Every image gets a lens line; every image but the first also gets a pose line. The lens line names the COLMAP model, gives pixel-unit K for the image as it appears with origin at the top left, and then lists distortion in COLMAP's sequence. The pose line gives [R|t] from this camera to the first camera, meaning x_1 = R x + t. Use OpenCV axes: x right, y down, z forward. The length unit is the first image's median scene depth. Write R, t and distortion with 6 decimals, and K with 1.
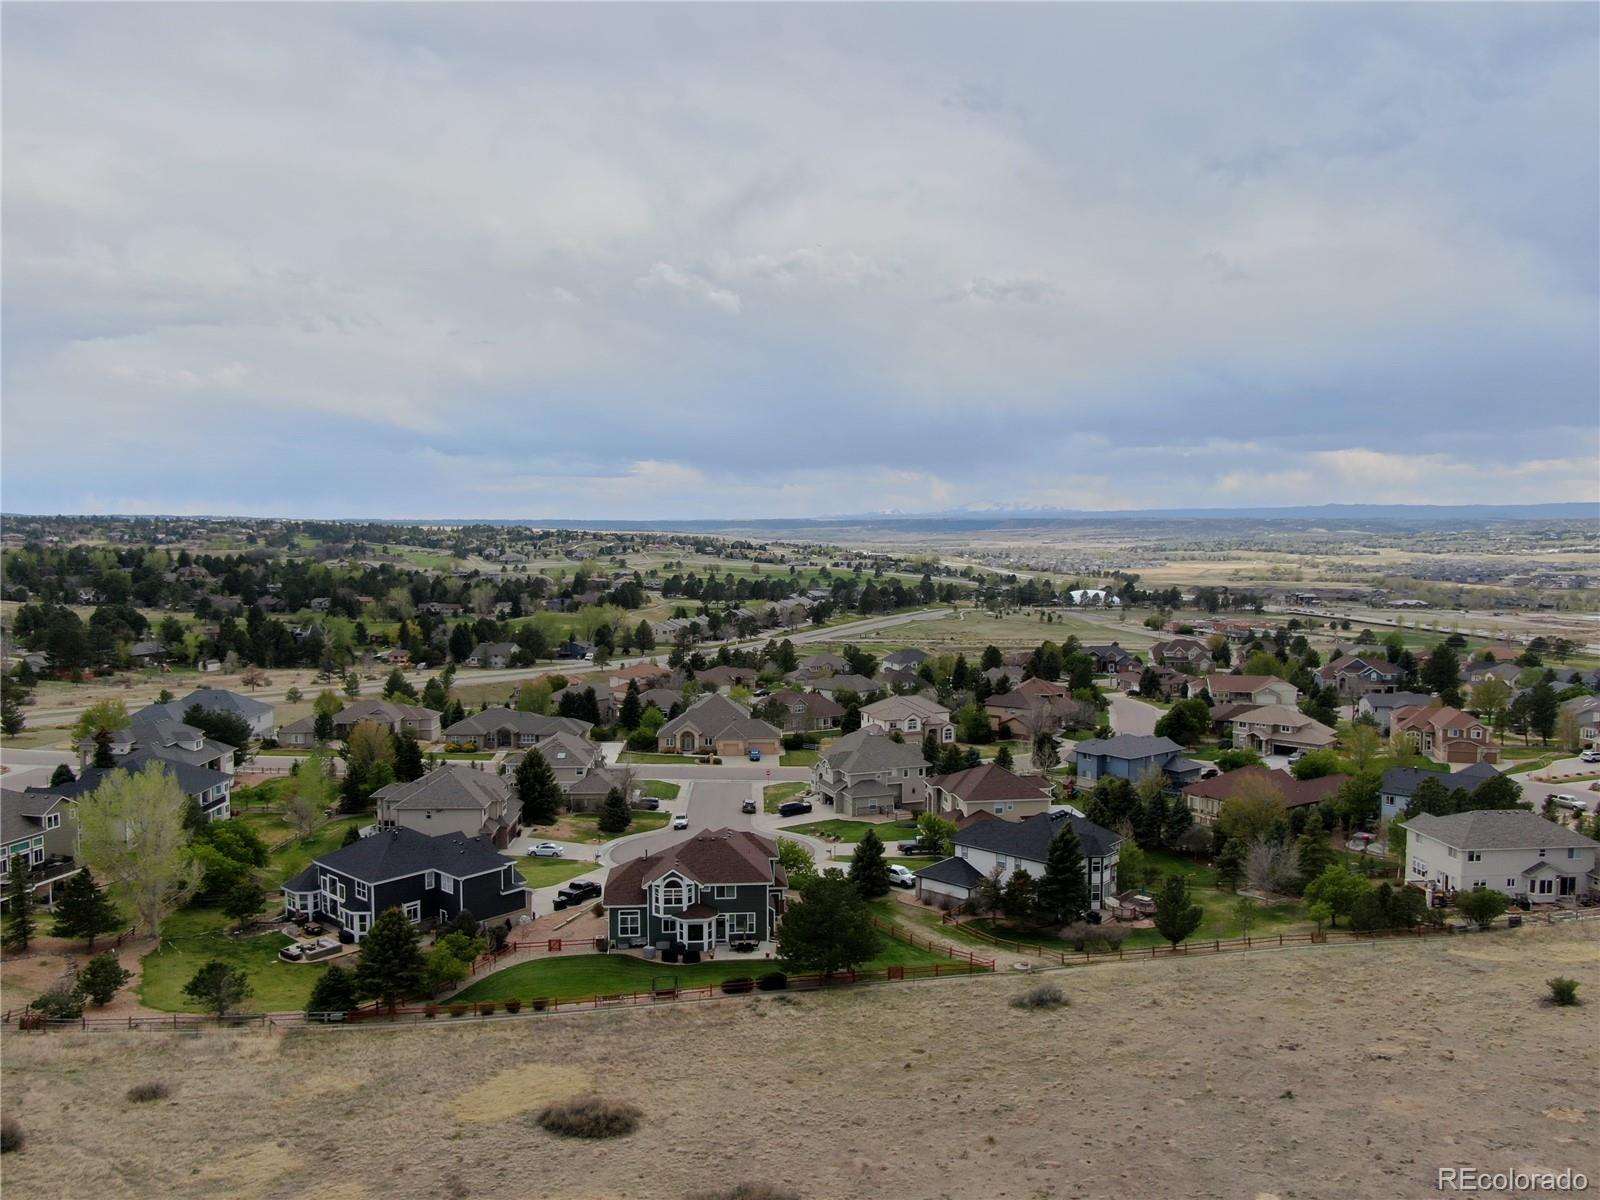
lens RADIAL K [[1150.4, 0, 800.0], [0, 1150.4, 600.0], [0, 0, 1]] dist [-0.019148, 0.004985]
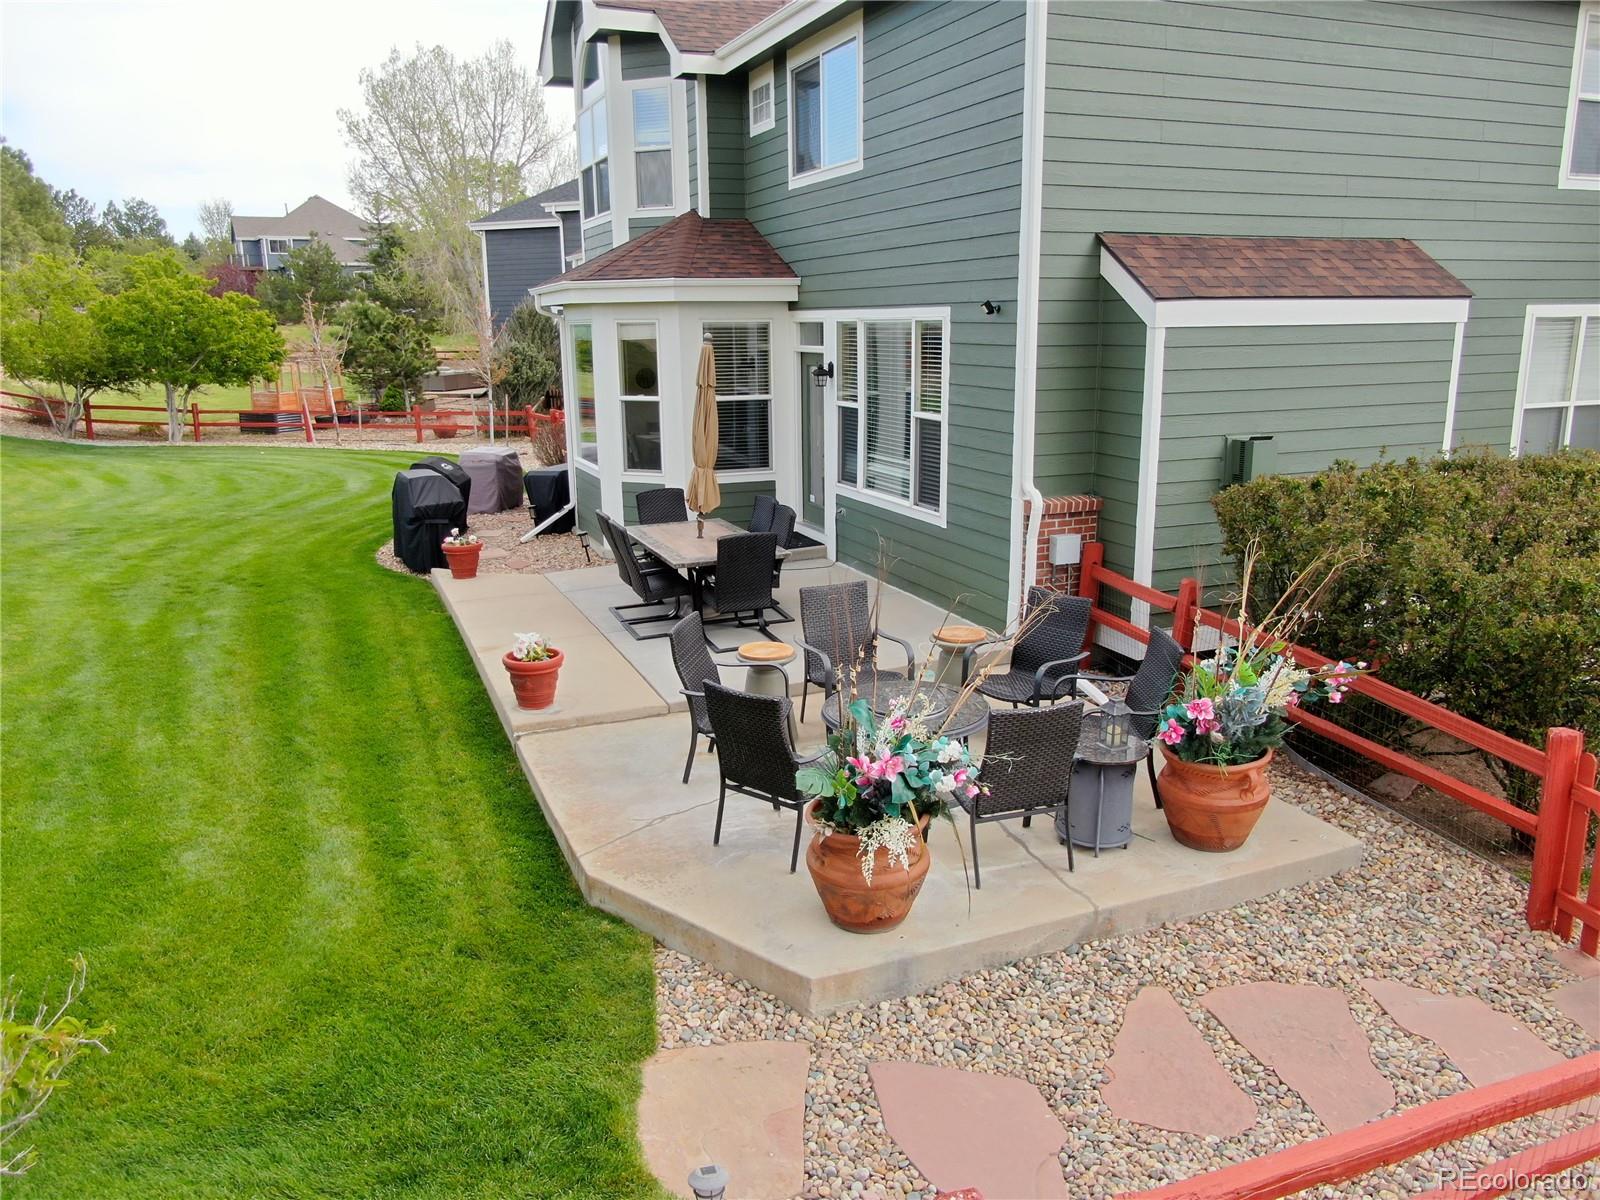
lens RADIAL K [[1179.7, 0, 800.0], [0, 1179.7, 600.0], [0, 0, 1]] dist [-0.014144, 0.003211]
pose [[0.303830, 0.215736, -0.927979, 0.033183], [-0.042859, 0.976134, 0.212899, 0.174458], [0.951762, -0.024912, 0.305825, 0.607327]]
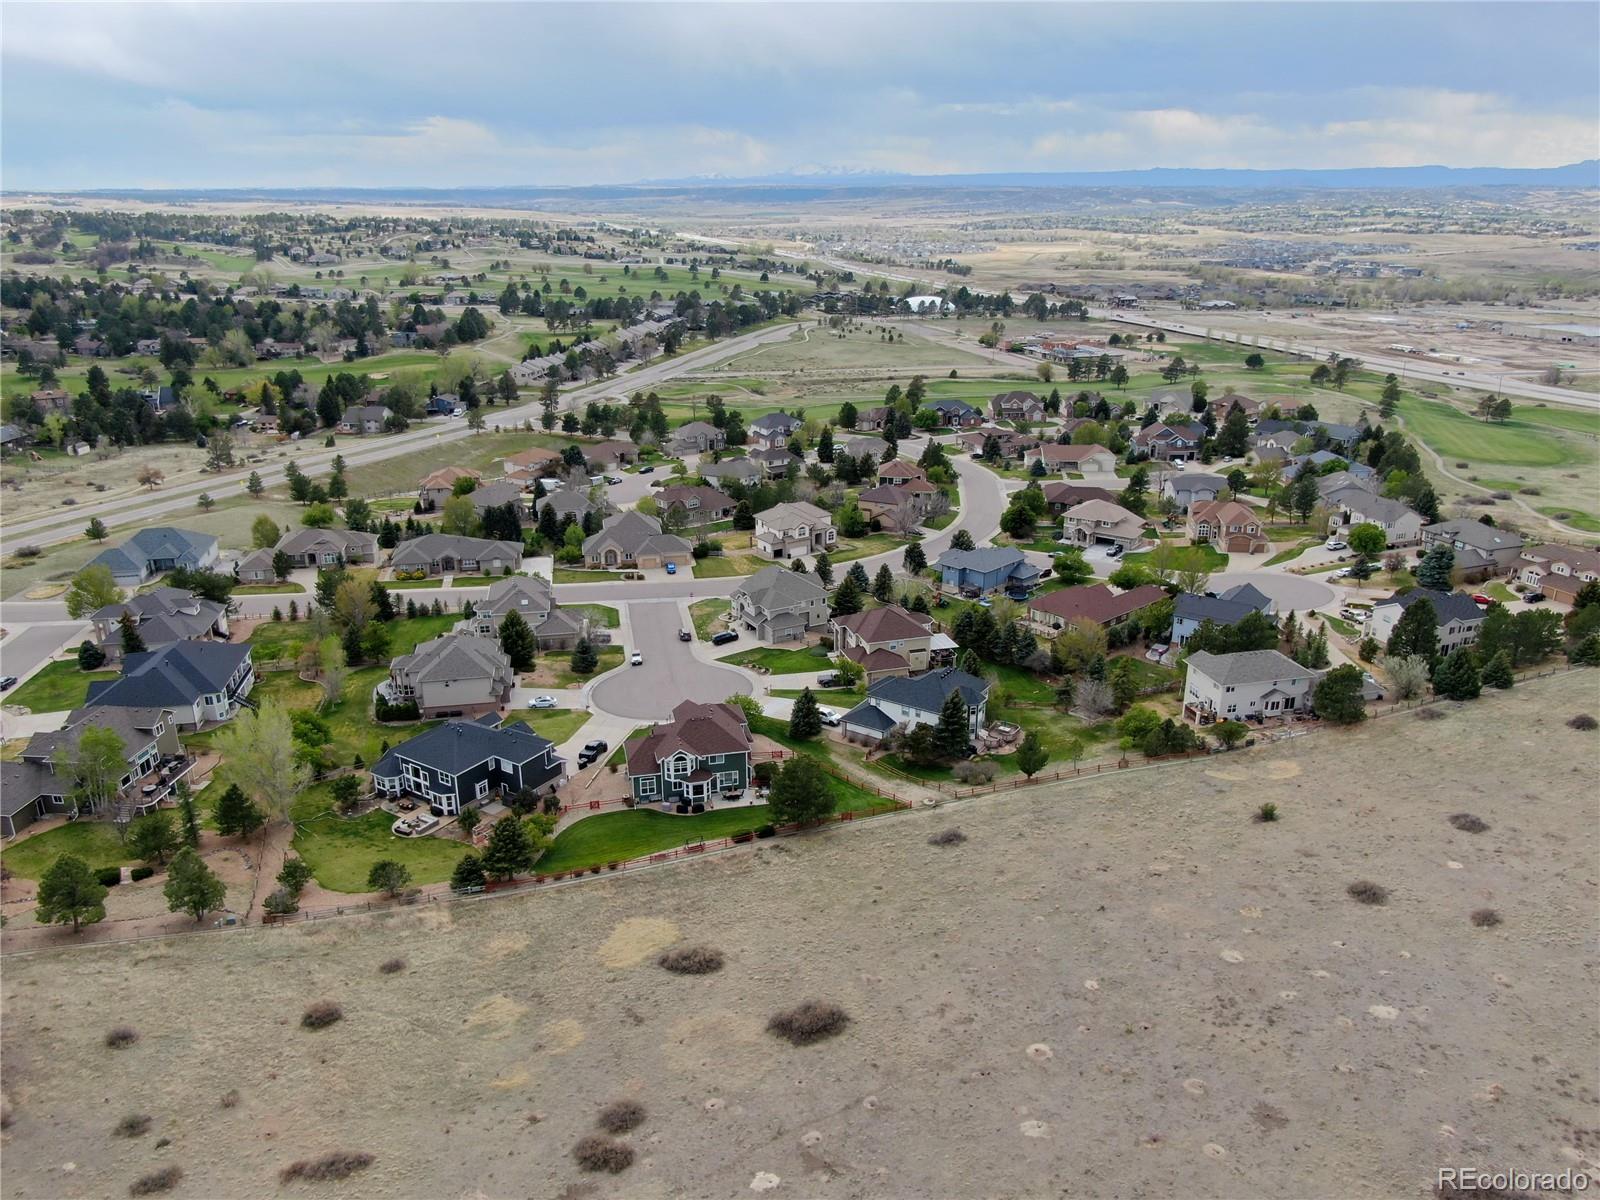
lens RADIAL K [[1150.4, 0, 800.0], [0, 1150.4, 600.0], [0, 0, 1]] dist [-0.019148, 0.004985]
pose [[0.988845, -0.051861, 0.139625, -0.093807], [0.011338, 0.960914, 0.276614, -0.196083], [-0.148513, -0.271946, 0.950783, -0.174503]]
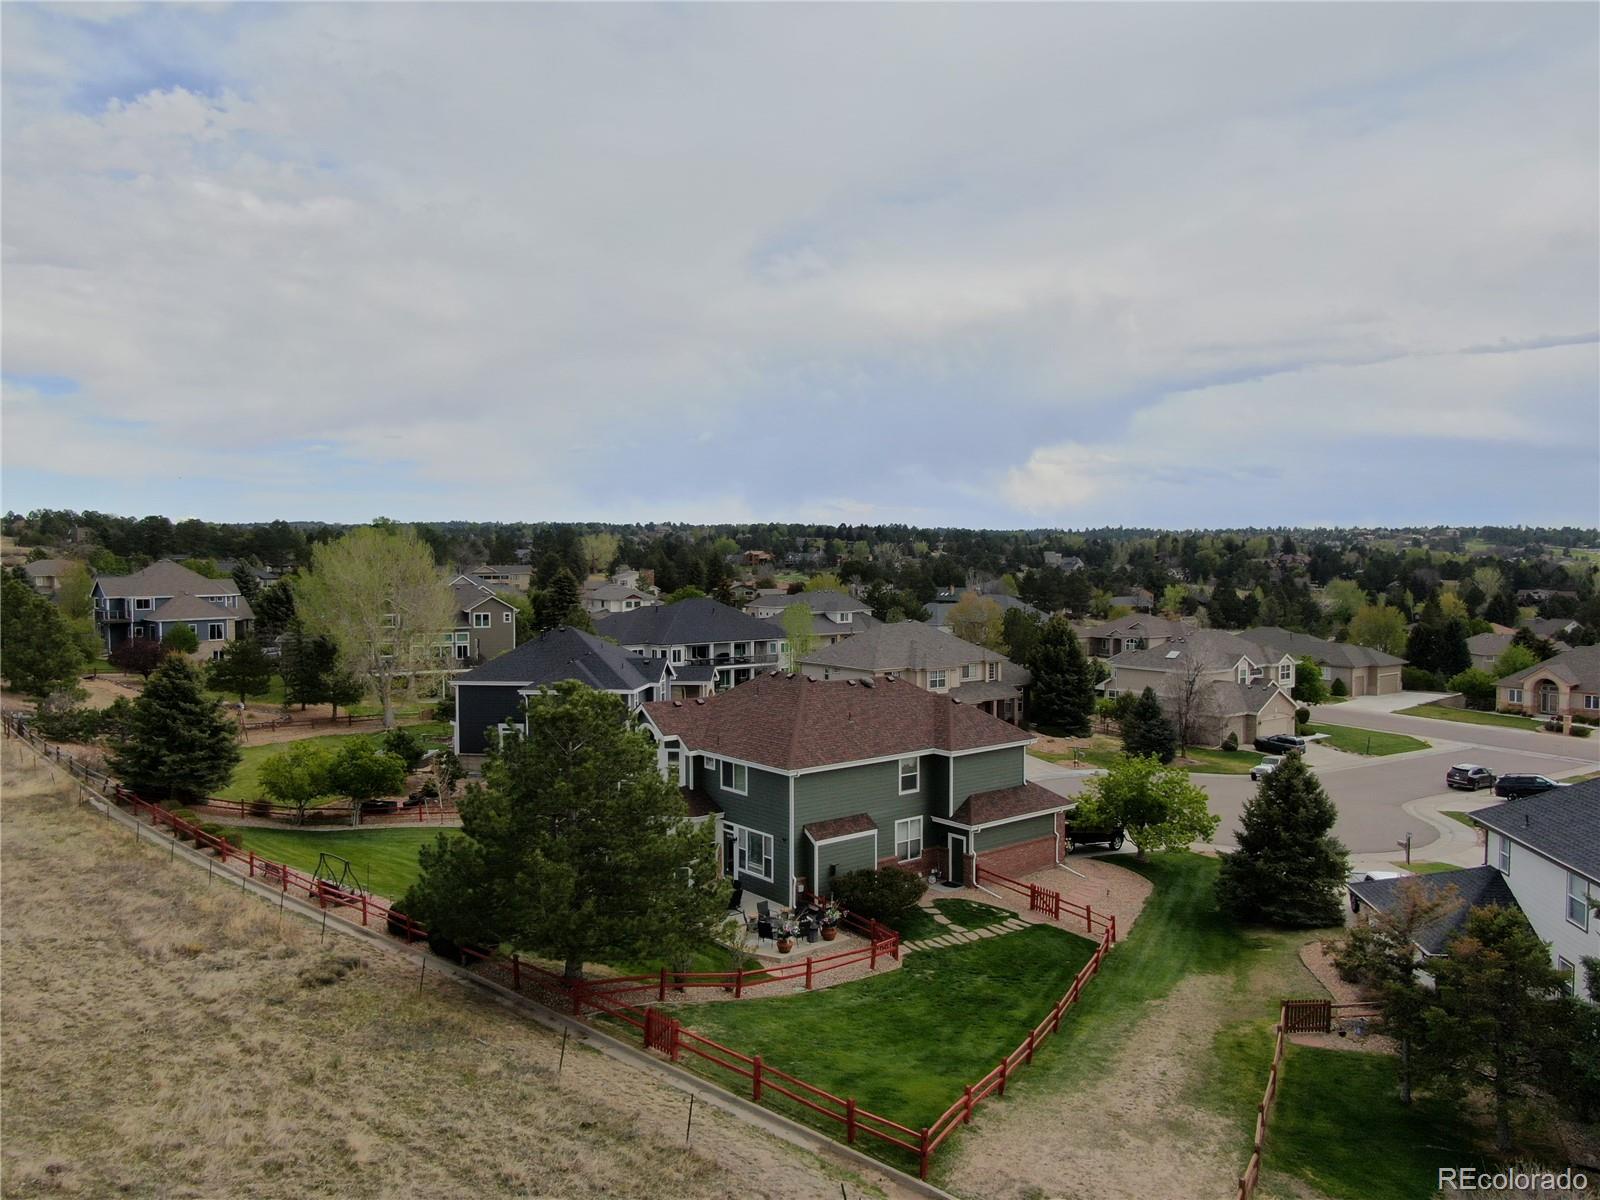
lens RADIAL K [[1150.4, 0, 800.0], [0, 1150.4, 600.0], [0, 0, 1]] dist [-0.019148, 0.004985]
pose [[0.559339, 0.028206, -0.828459, 0.207231], [-0.044296, 0.999010, 0.004106, 0.114239], [0.827755, 0.034401, 0.560035, 0.482004]]
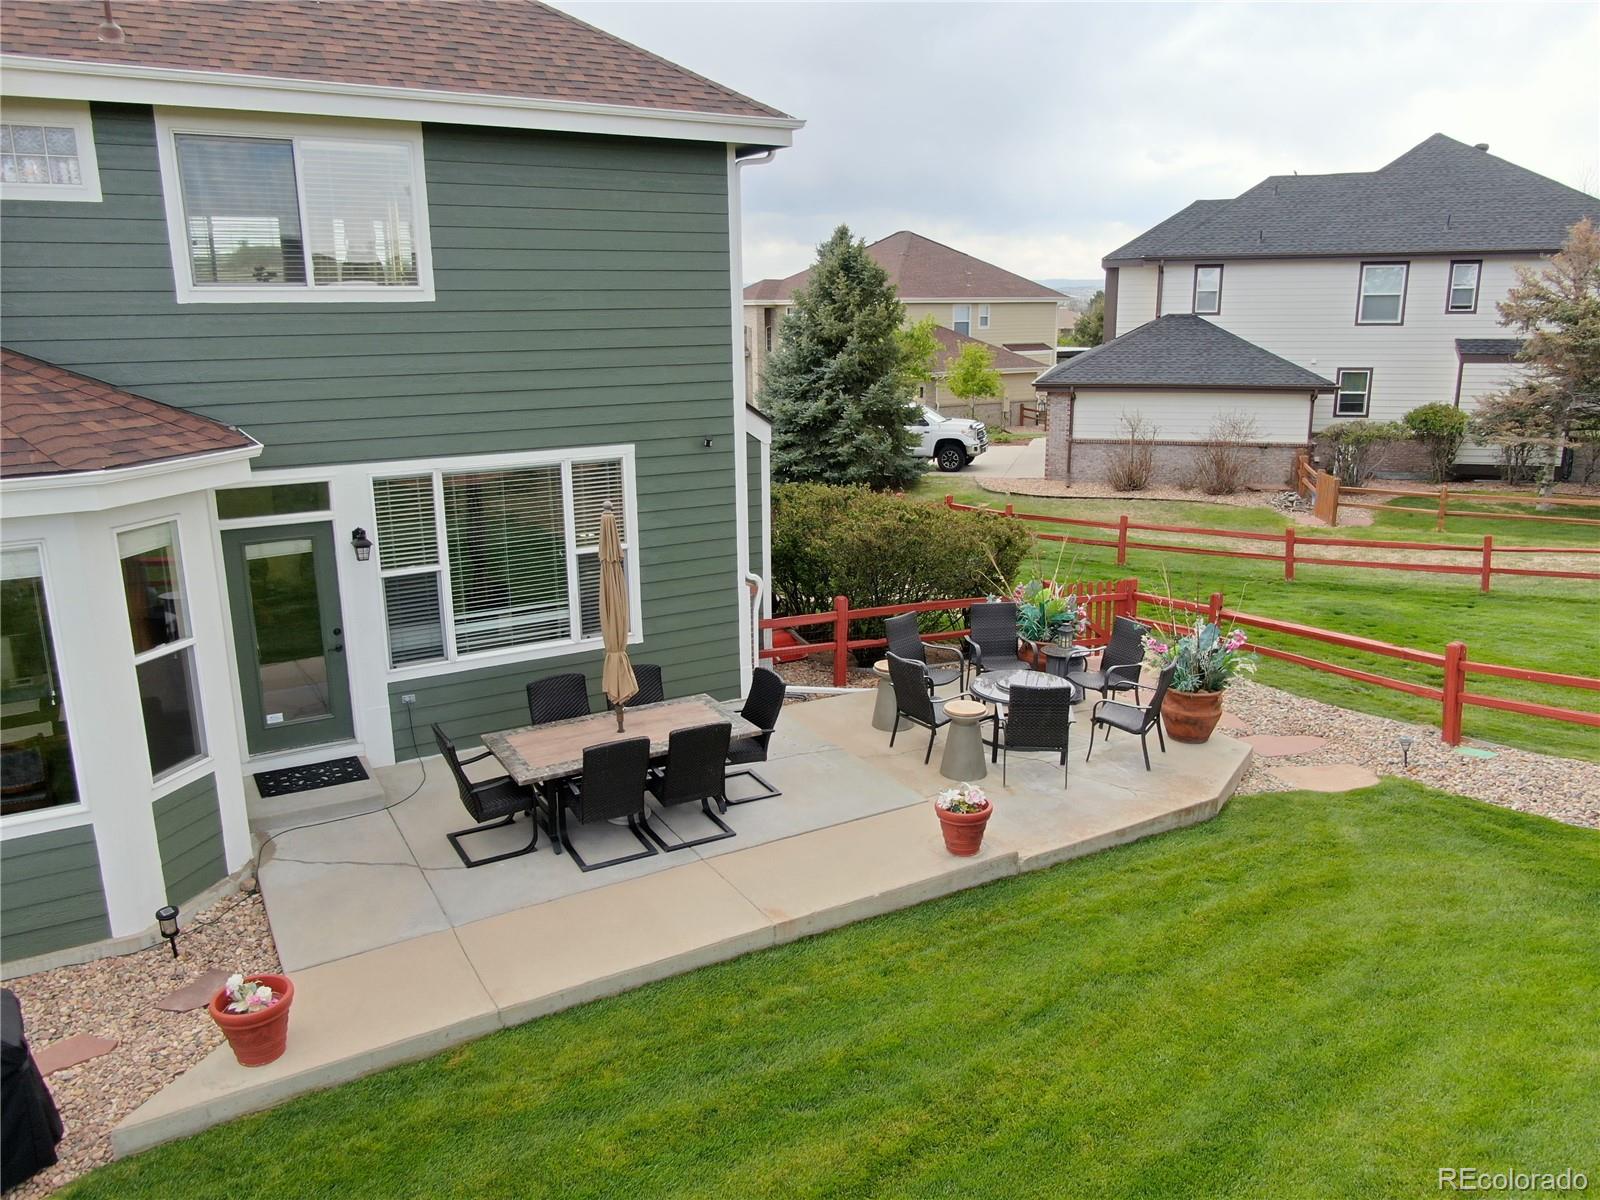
lens RADIAL K [[1179.7, 0, 800.0], [0, 1179.7, 600.0], [0, 0, 1]] dist [-0.014144, 0.003211]
pose [[0.897387, -0.116652, 0.425544, -0.045611], [0.038650, 0.981495, 0.187546, 0.168788], [-0.439547, -0.151854, 0.885290, 0.569130]]
